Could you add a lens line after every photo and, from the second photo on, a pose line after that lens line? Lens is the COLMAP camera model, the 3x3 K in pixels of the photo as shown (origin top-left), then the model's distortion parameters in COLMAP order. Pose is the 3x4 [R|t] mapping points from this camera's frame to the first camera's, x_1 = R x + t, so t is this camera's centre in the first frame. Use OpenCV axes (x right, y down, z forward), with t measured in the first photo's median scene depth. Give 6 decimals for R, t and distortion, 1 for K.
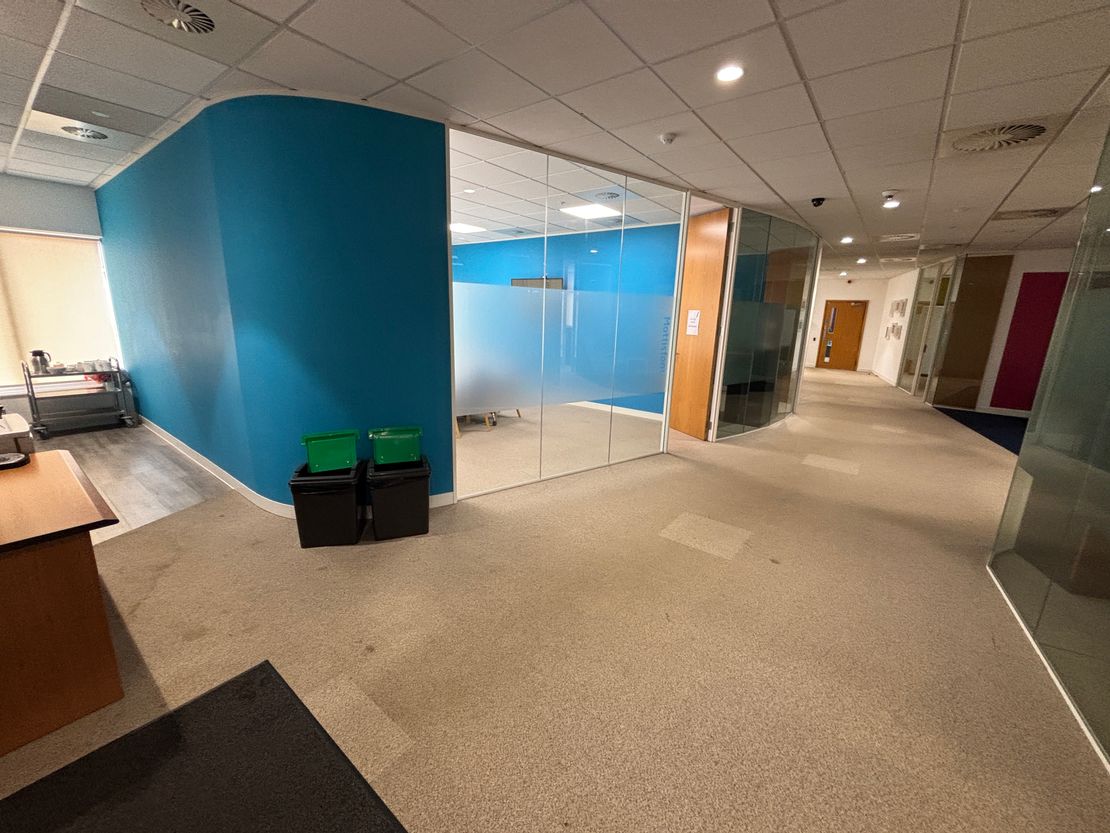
lens RADIAL K [[447.2, 0, 552.1], [0, 447.2, 414.2], [0, 0, 1]] dist [0.000244, -0.000003]
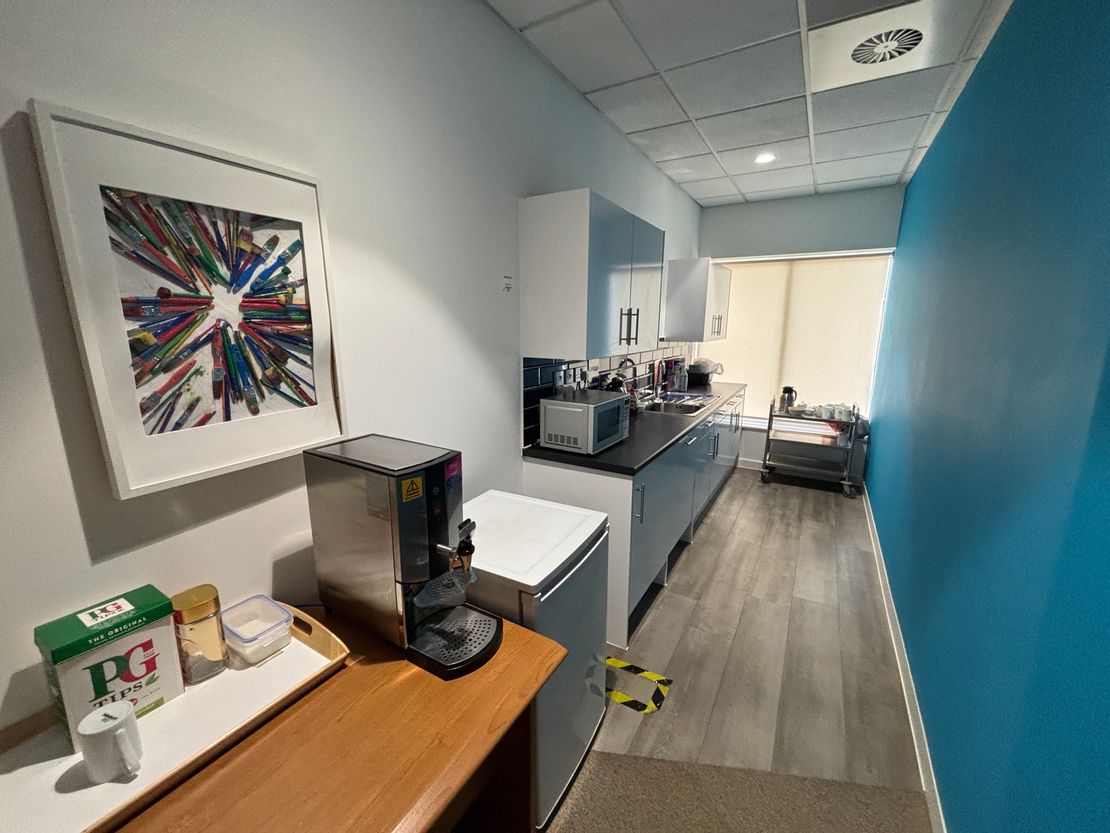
lens RADIAL K [[447.2, 0, 552.1], [0, 447.2, 414.2], [0, 0, 1]] dist [0.000244, -0.000003]
pose [[0.122210, 0.169570, -0.977912, -0.305113], [-0.228377, 0.963662, 0.138558, -0.103510], [0.965872, 0.206400, 0.156495, 0.396976]]
